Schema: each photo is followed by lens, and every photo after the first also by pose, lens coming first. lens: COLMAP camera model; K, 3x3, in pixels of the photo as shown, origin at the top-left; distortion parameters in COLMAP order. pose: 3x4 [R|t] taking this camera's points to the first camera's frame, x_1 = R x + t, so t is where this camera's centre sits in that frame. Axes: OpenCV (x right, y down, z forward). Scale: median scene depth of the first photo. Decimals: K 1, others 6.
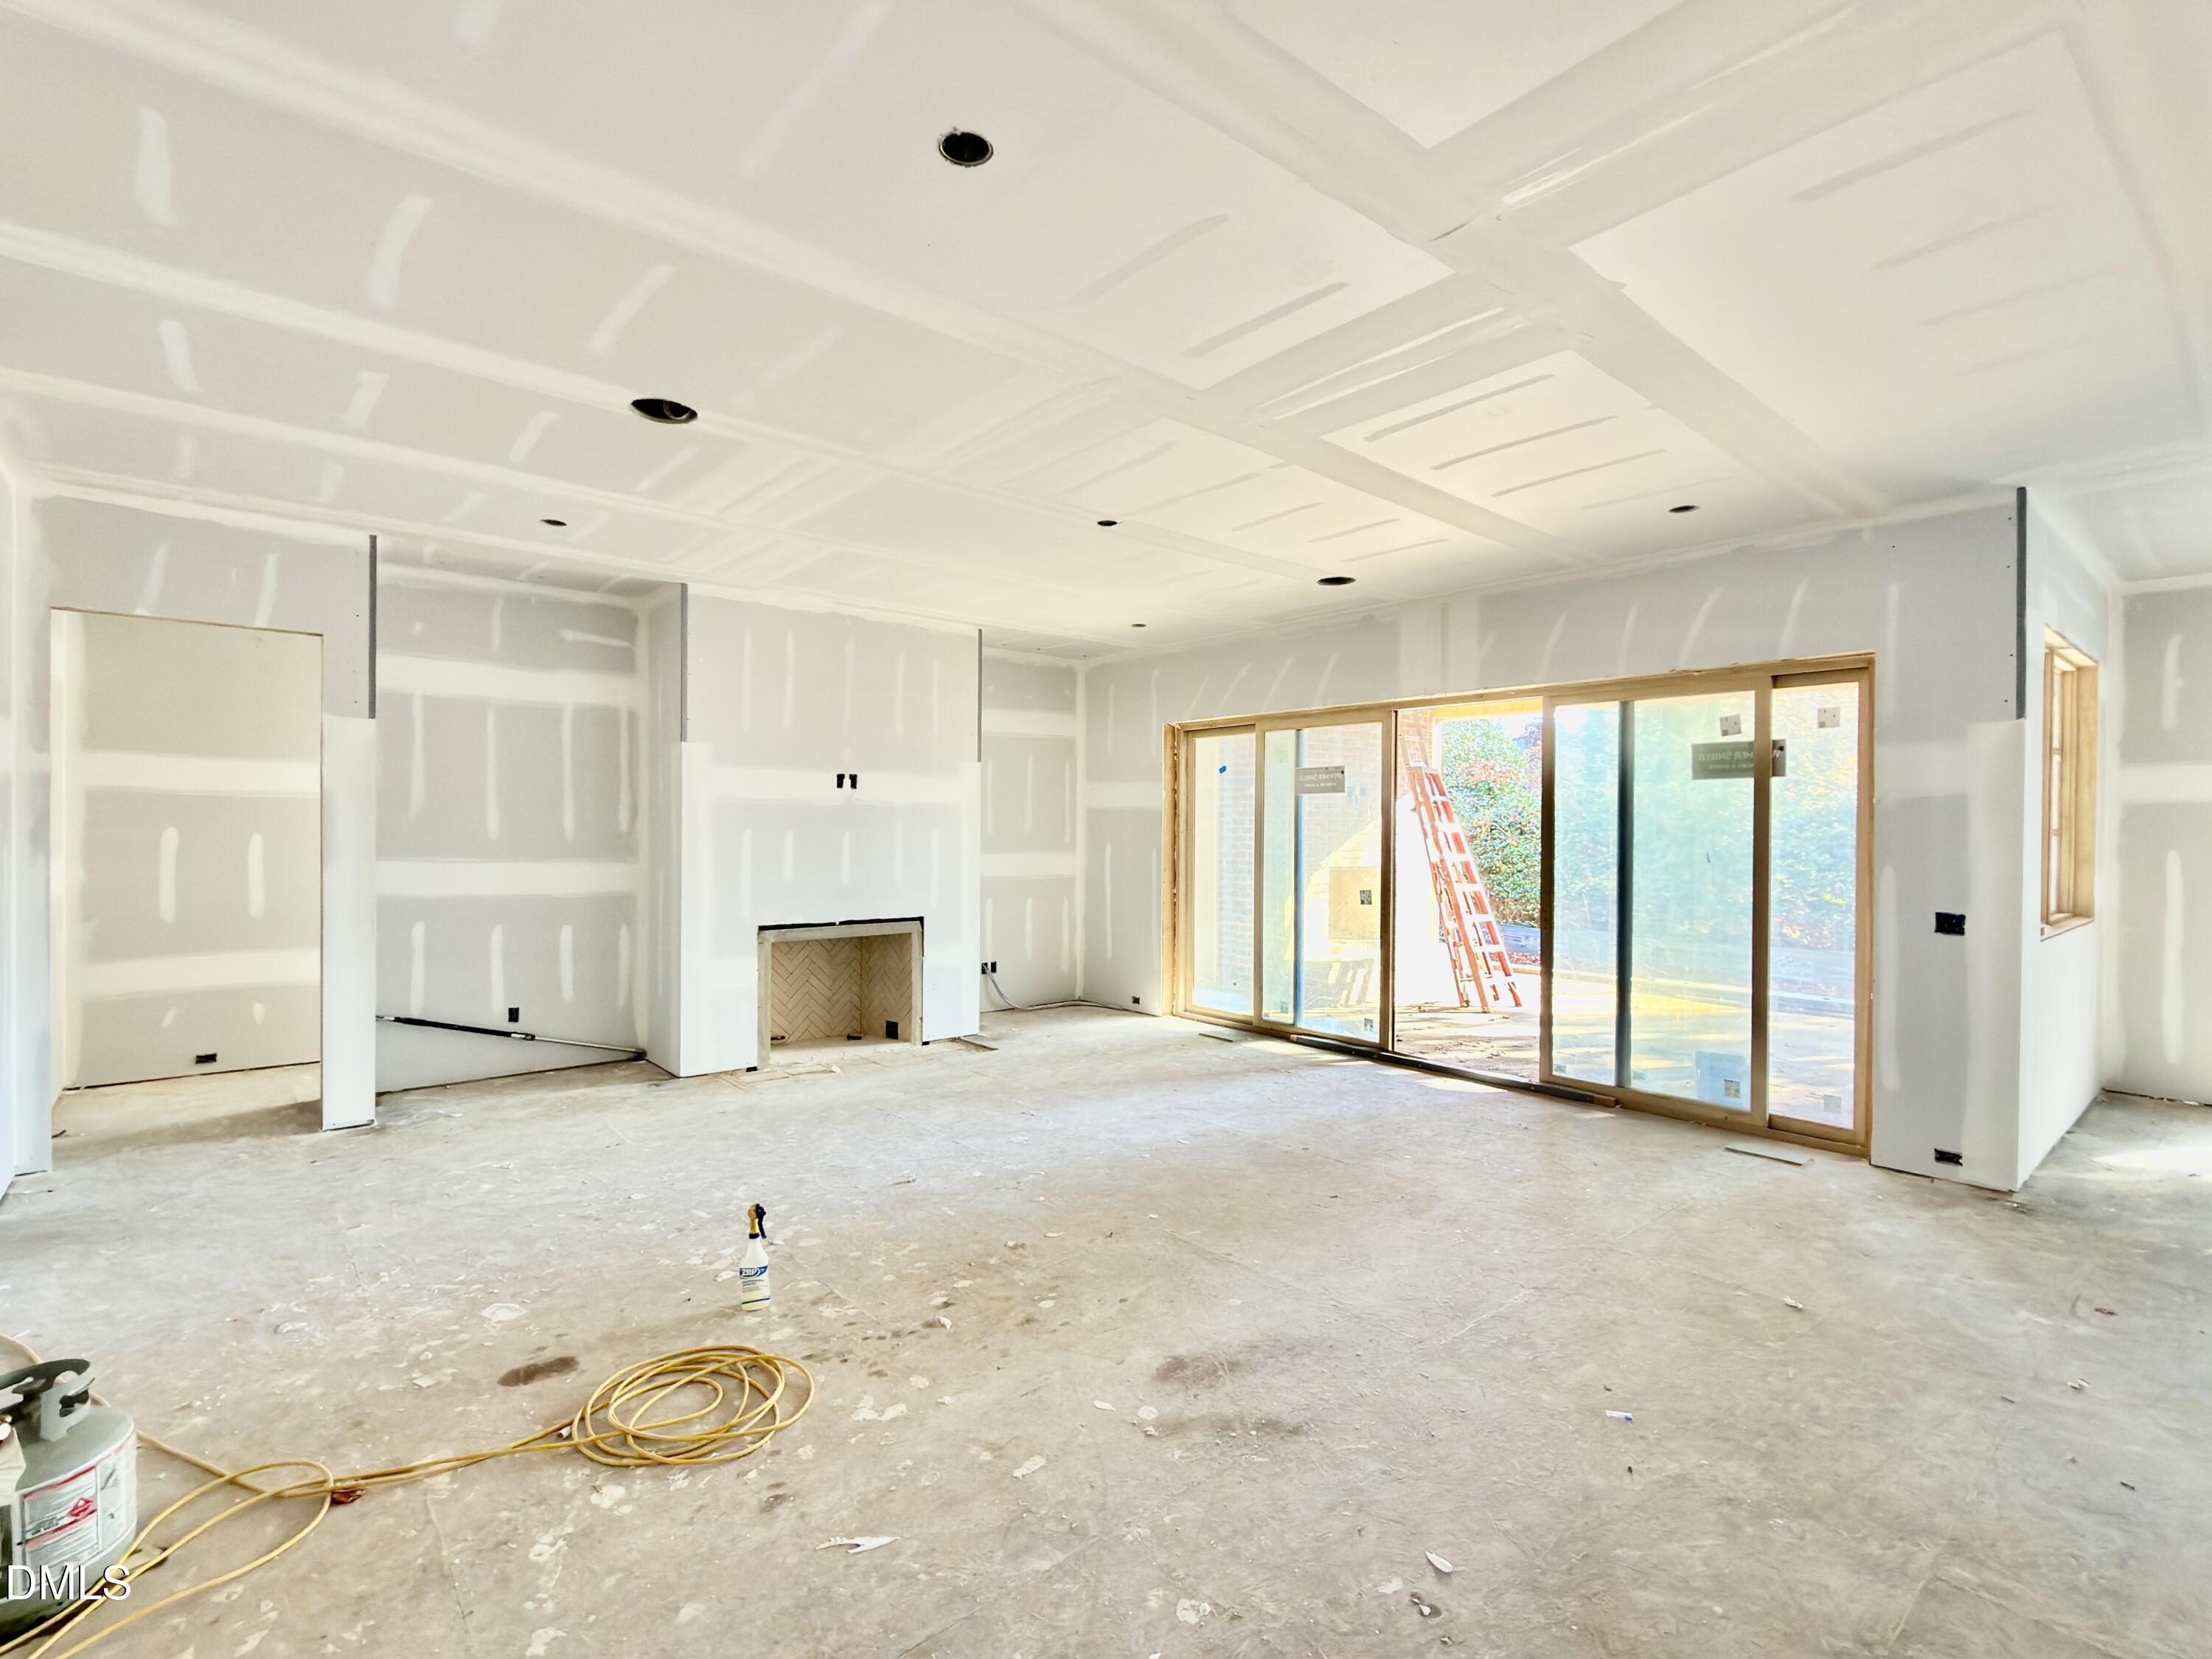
lens RADIAL K [[1038.0, 0, 1102.6], [0, 1038.0, 832.4], [0, 0, 1]] dist [-0.001092, -0.000492]
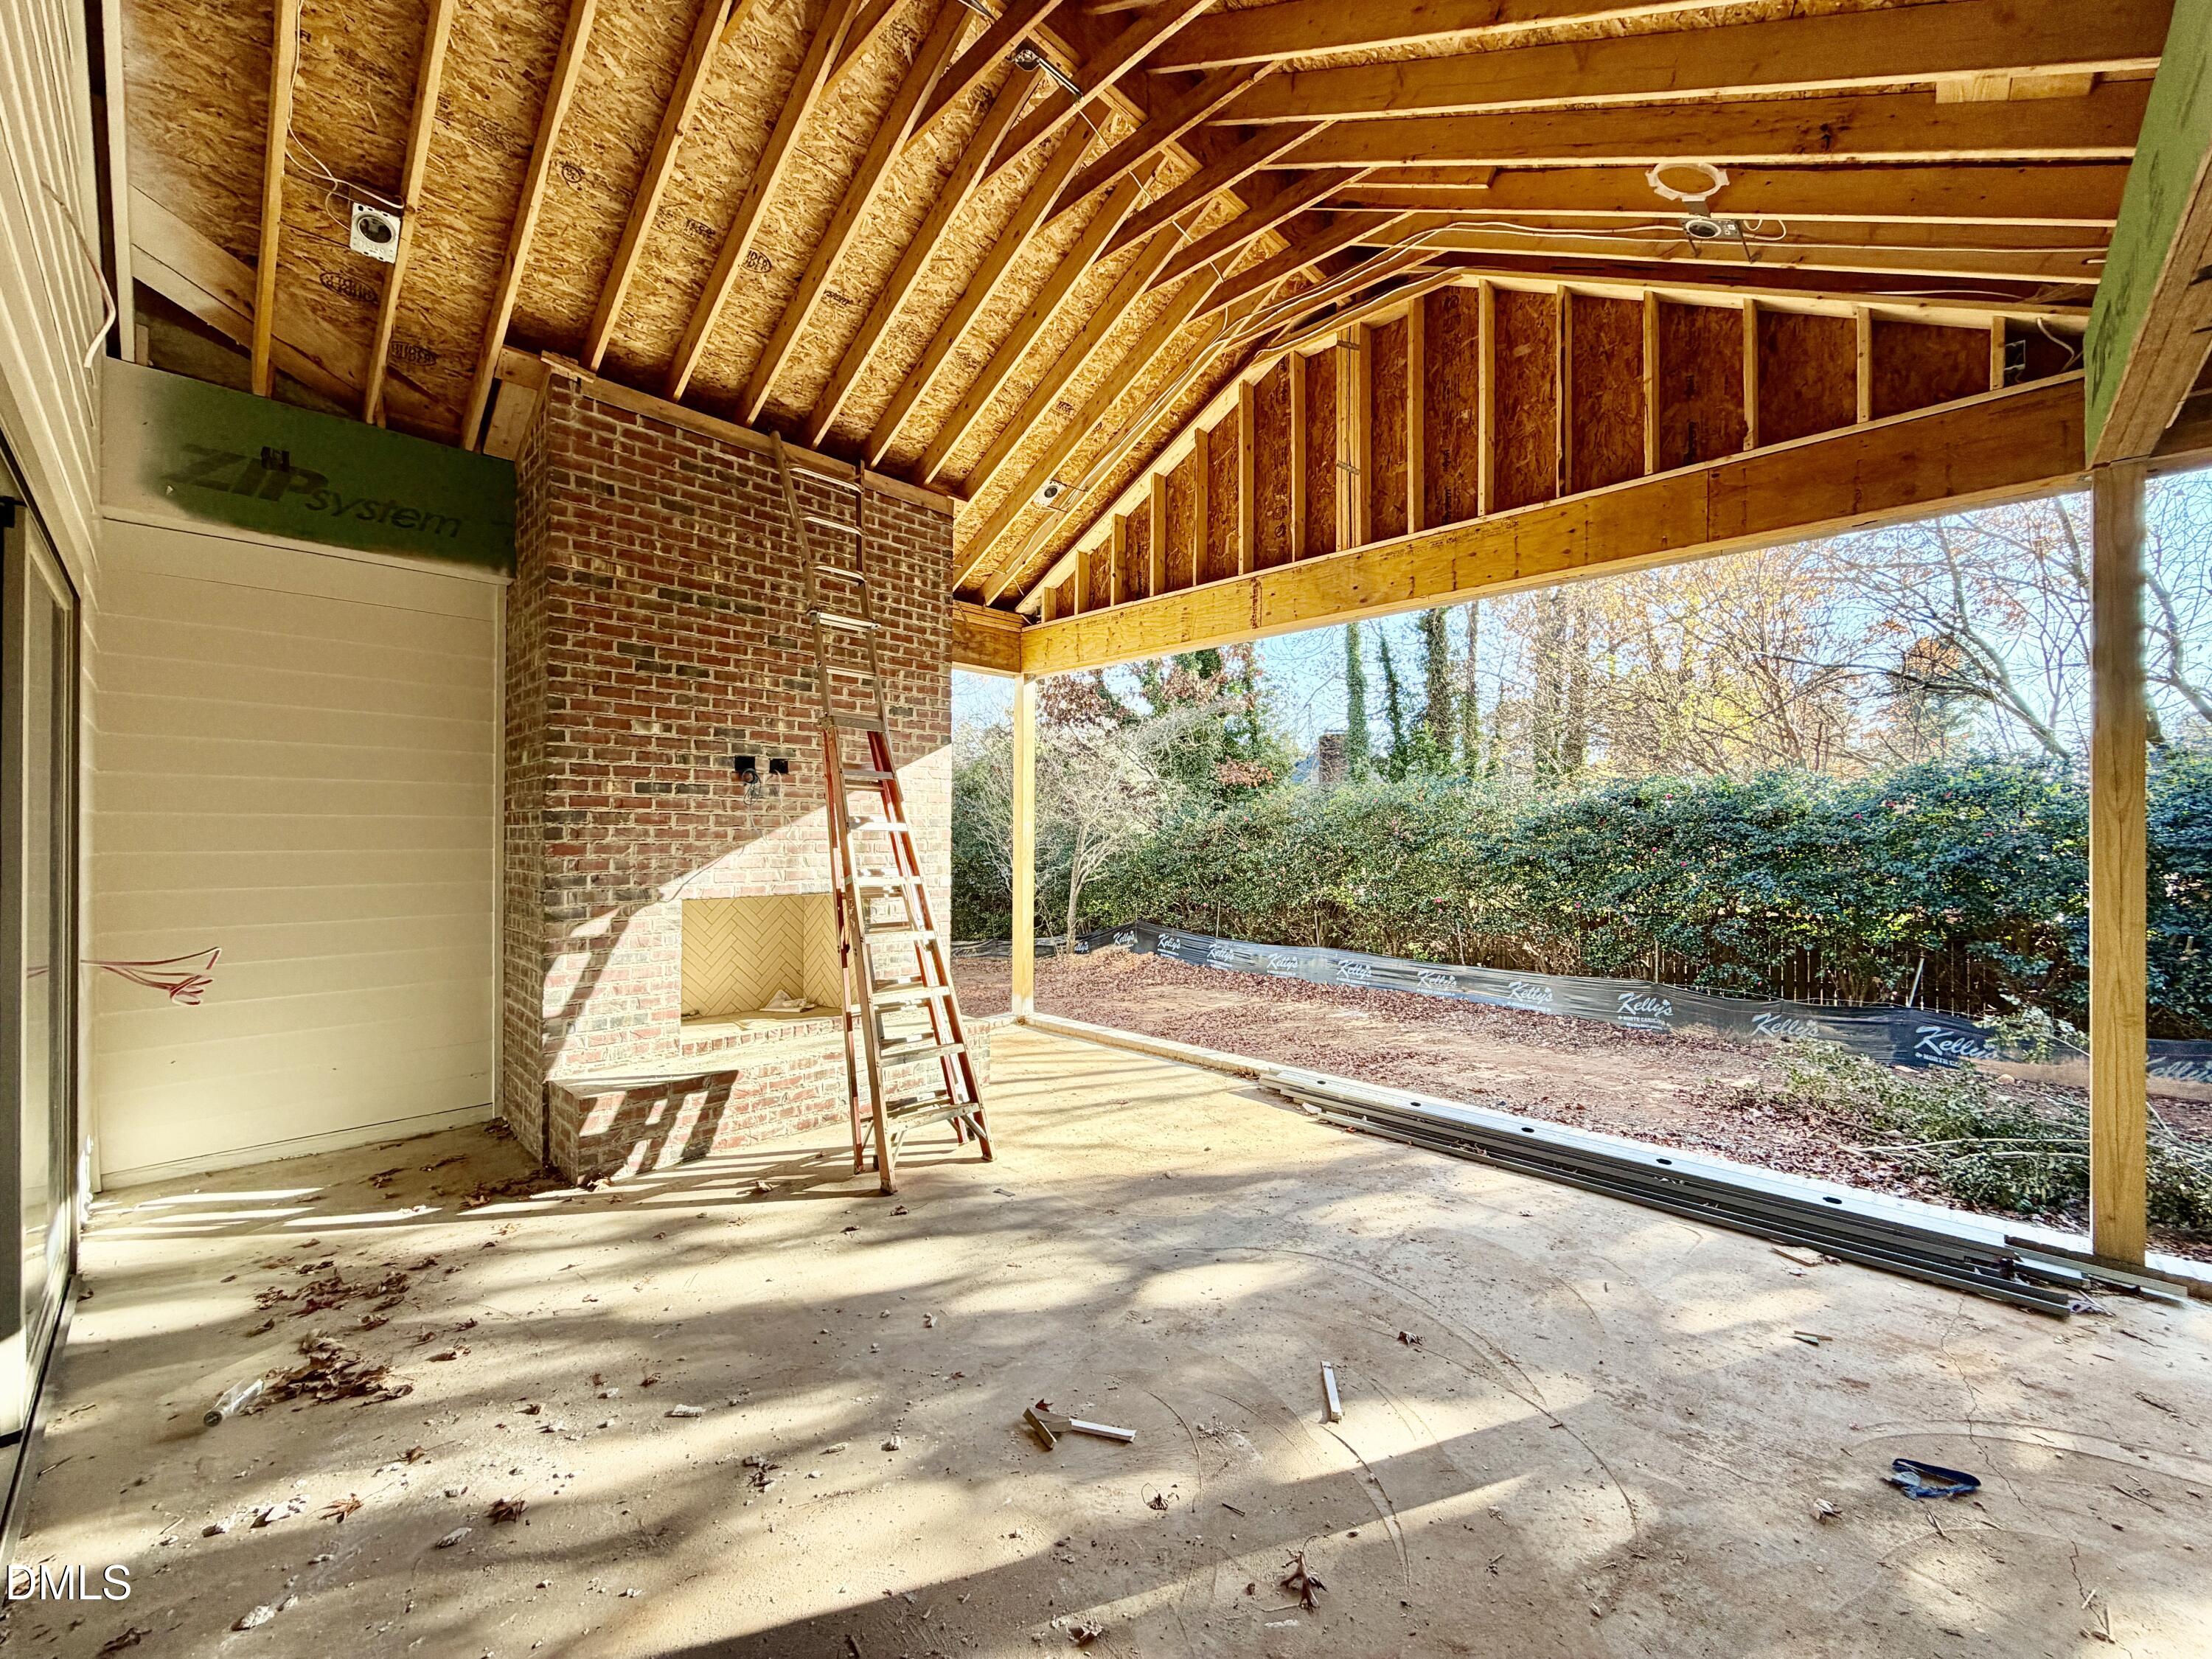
lens RADIAL K [[880.8, 0, 1106.0], [0, 880.8, 829.5], [0, 0, 1]] dist [0.000171, 0.000266]
pose [[0.994851, -0.004112, 0.101269, 0.727122], [0.005213, 0.999930, -0.010606, 0.004357], [-0.101218, 0.011080, 0.994803, 0.932772]]
